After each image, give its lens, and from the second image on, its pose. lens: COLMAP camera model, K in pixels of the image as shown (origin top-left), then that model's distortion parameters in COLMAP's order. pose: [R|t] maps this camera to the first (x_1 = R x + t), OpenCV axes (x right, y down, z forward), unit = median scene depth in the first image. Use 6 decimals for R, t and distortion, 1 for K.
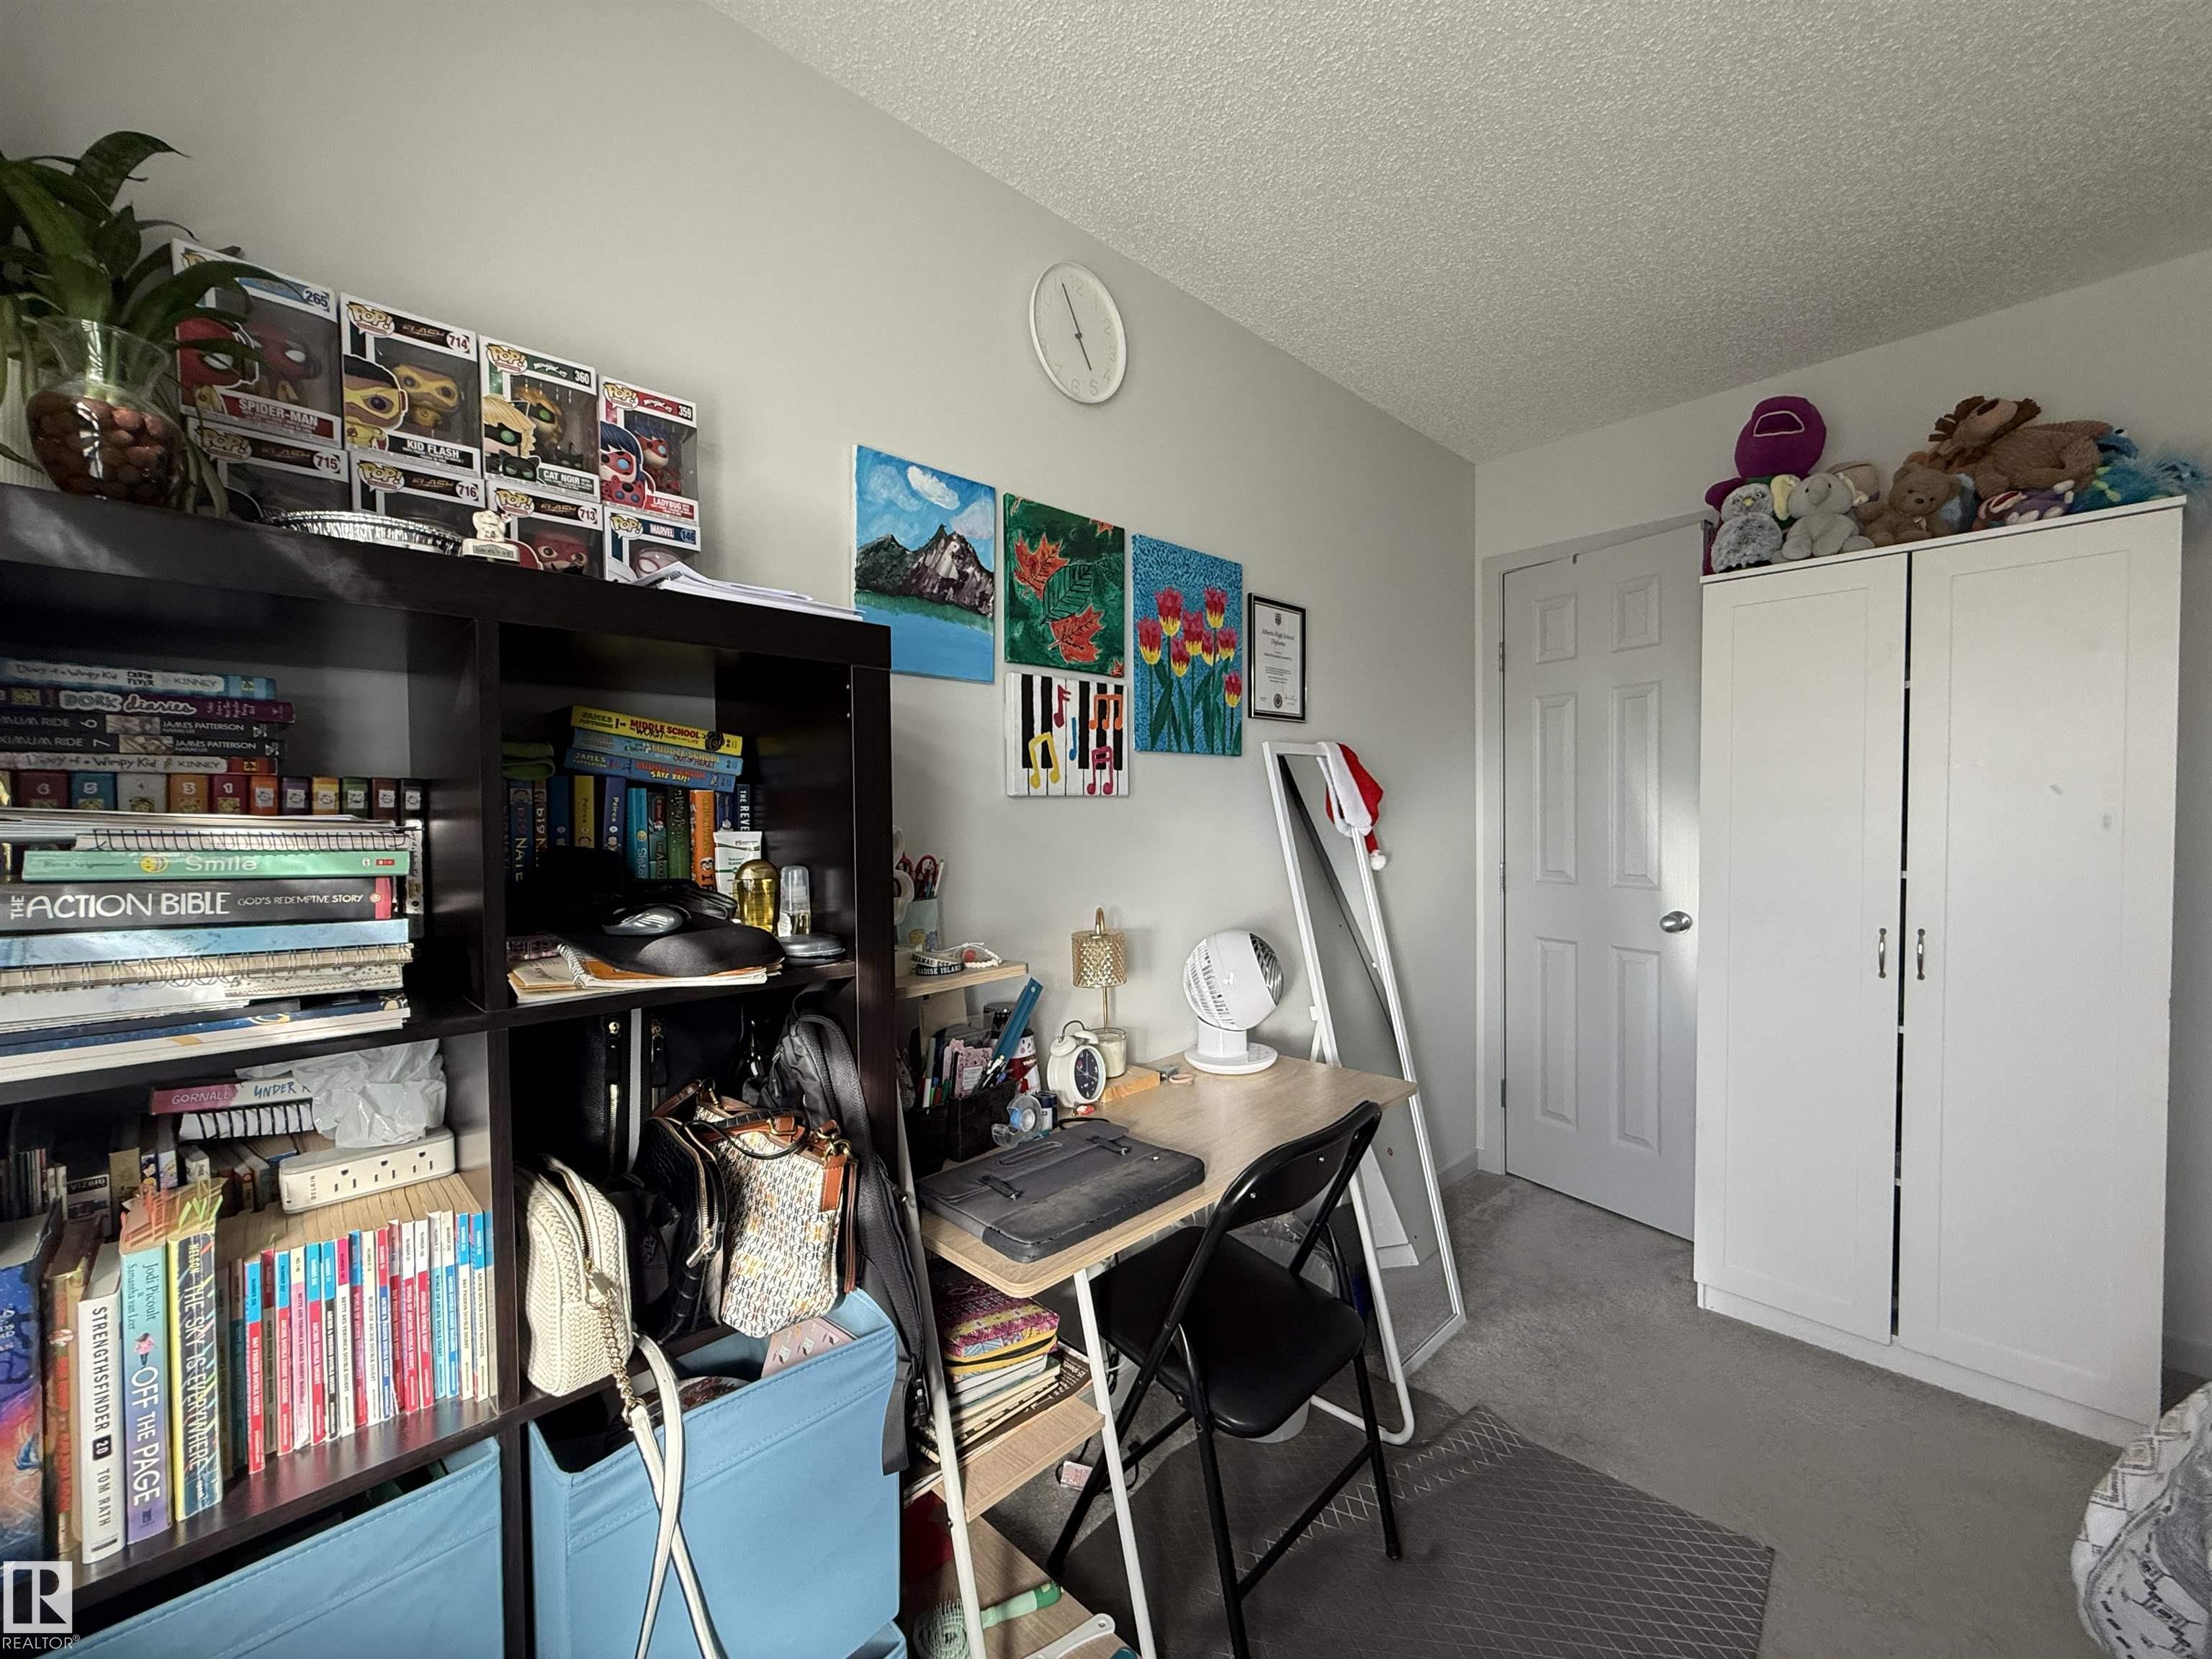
lens RADIAL K [[886.9, 0, 1103.3], [0, 886.9, 837.9], [0, 0, 1]] dist [0.002133, -0.000492]
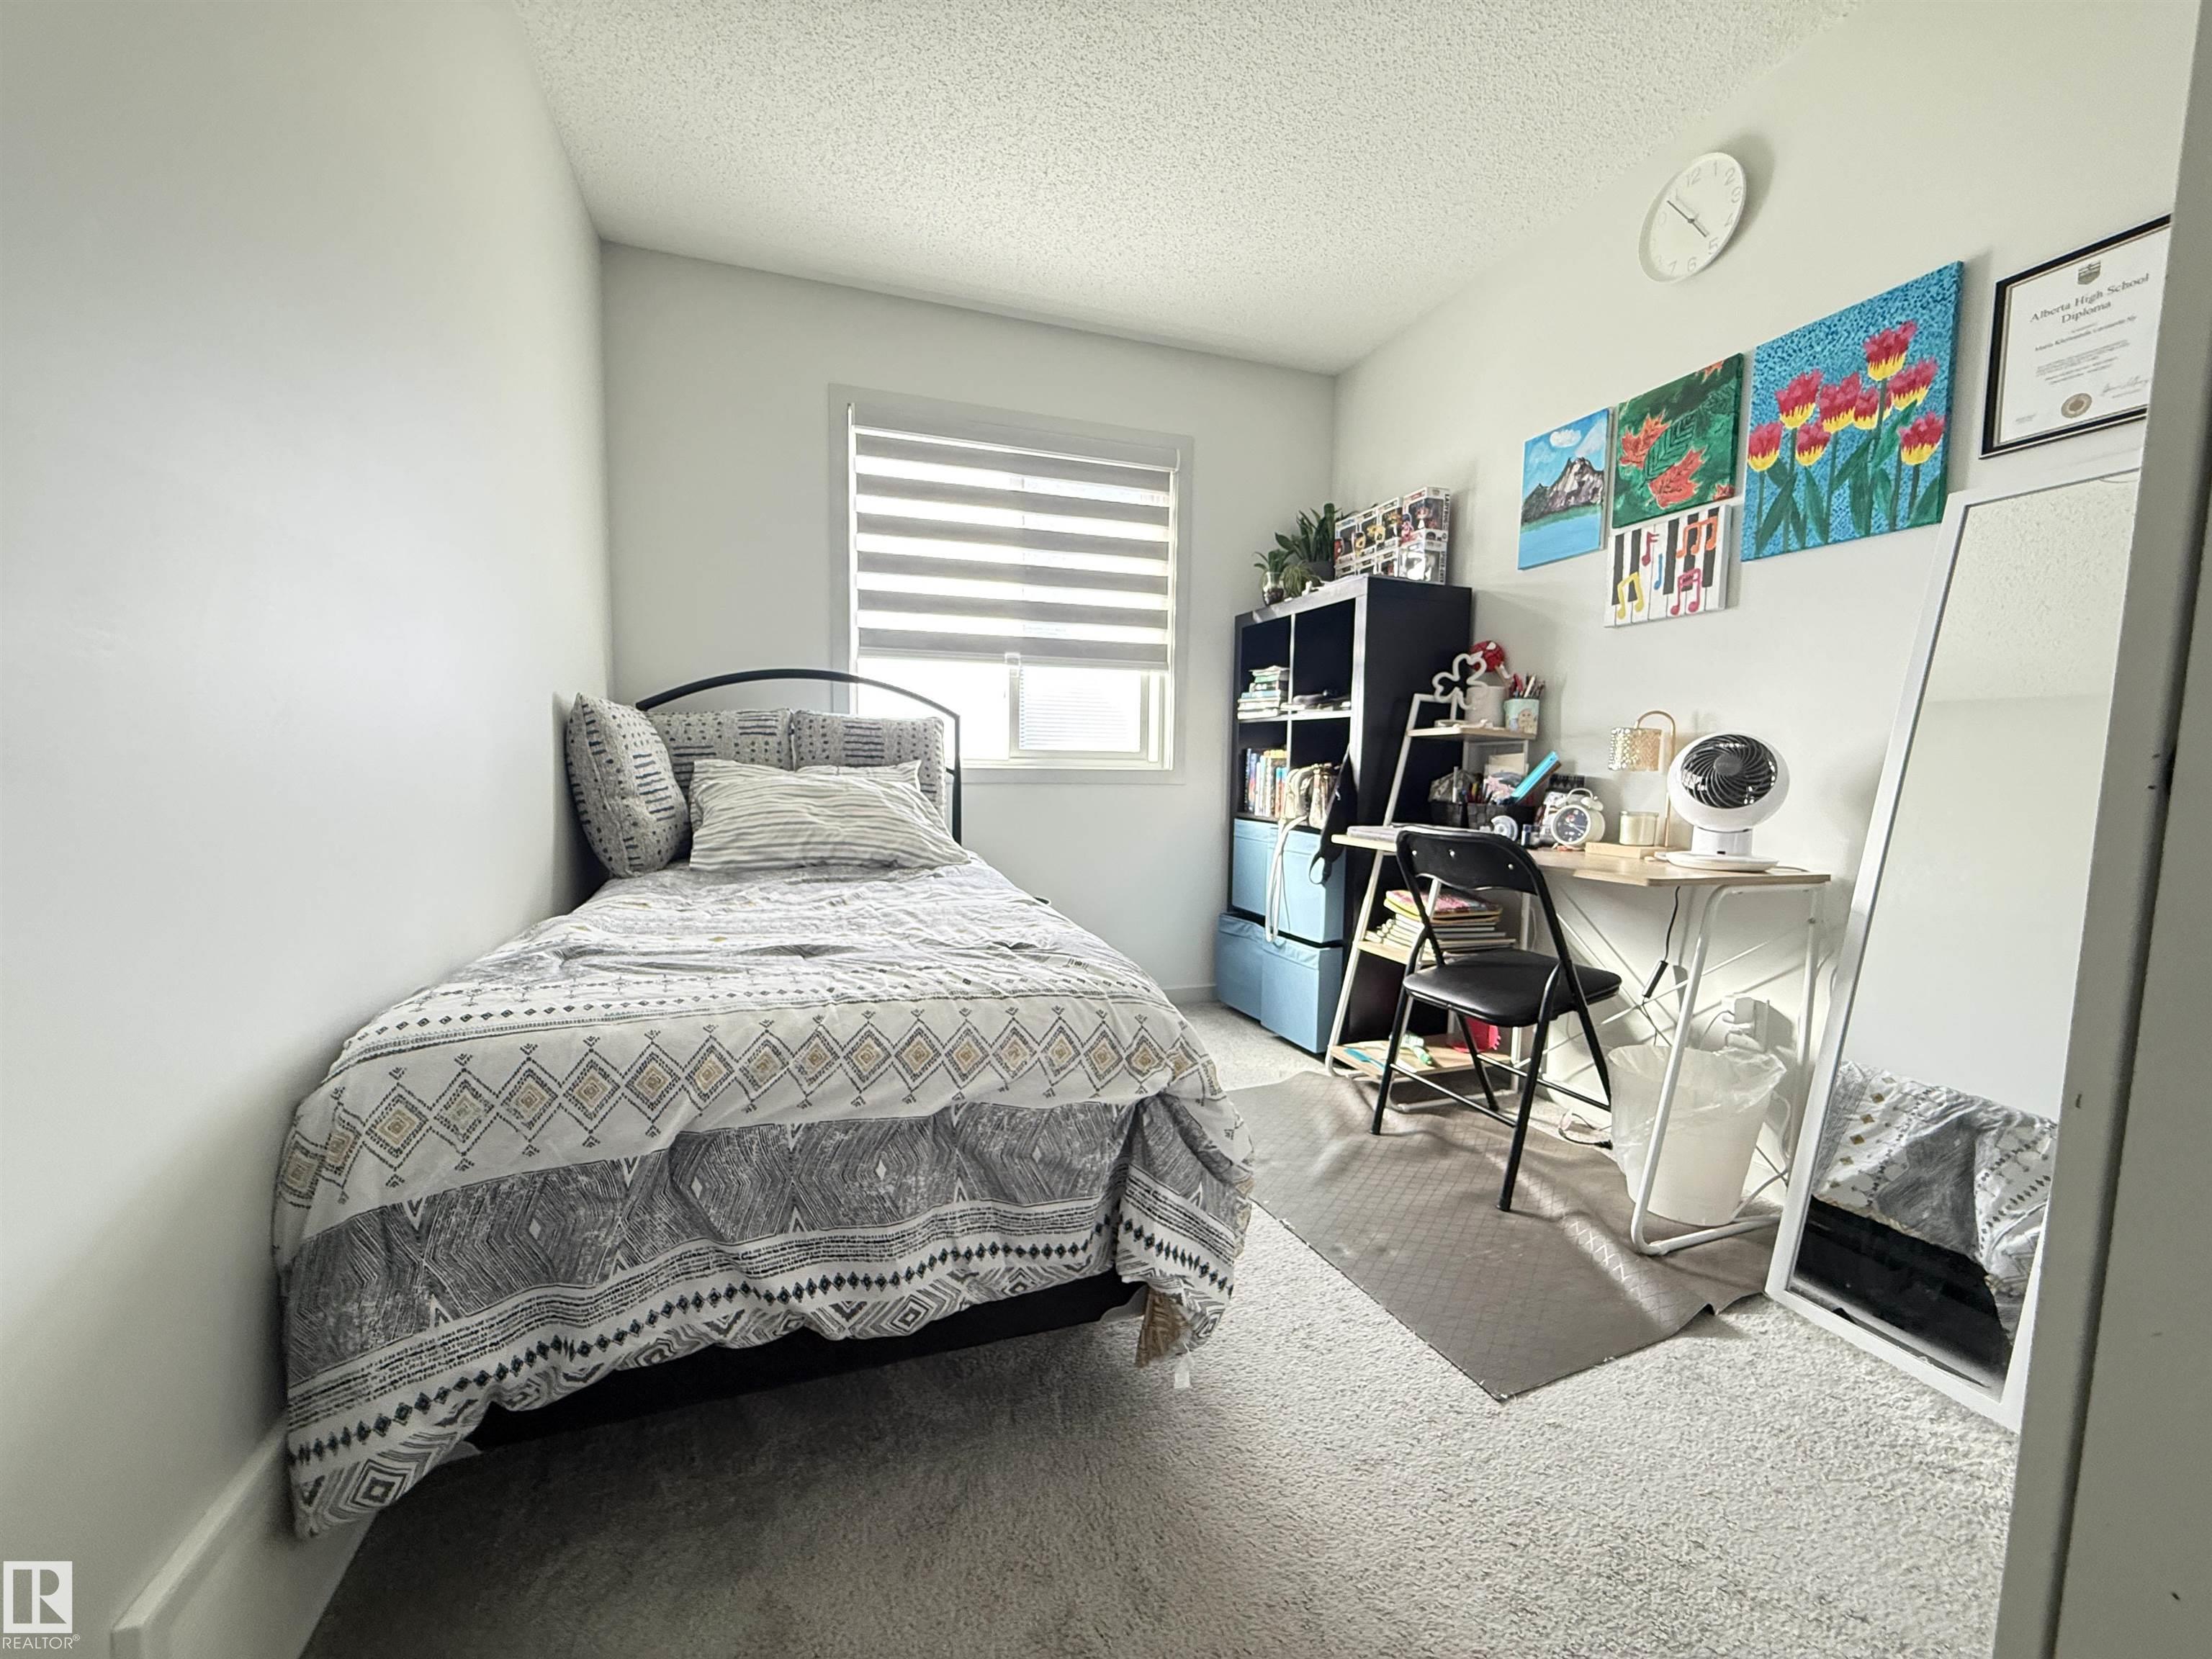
lens RADIAL K [[886.9, 0, 1097.1], [0, 886.9, 834.6], [0, 0, 1]] dist [0.002133, -0.000492]
pose [[-0.418017, 0.083117, -0.904629, 1.405581], [-0.033926, 0.993683, 0.106976, 0.141844], [0.907805, 0.075408, -0.412556, 0.812353]]
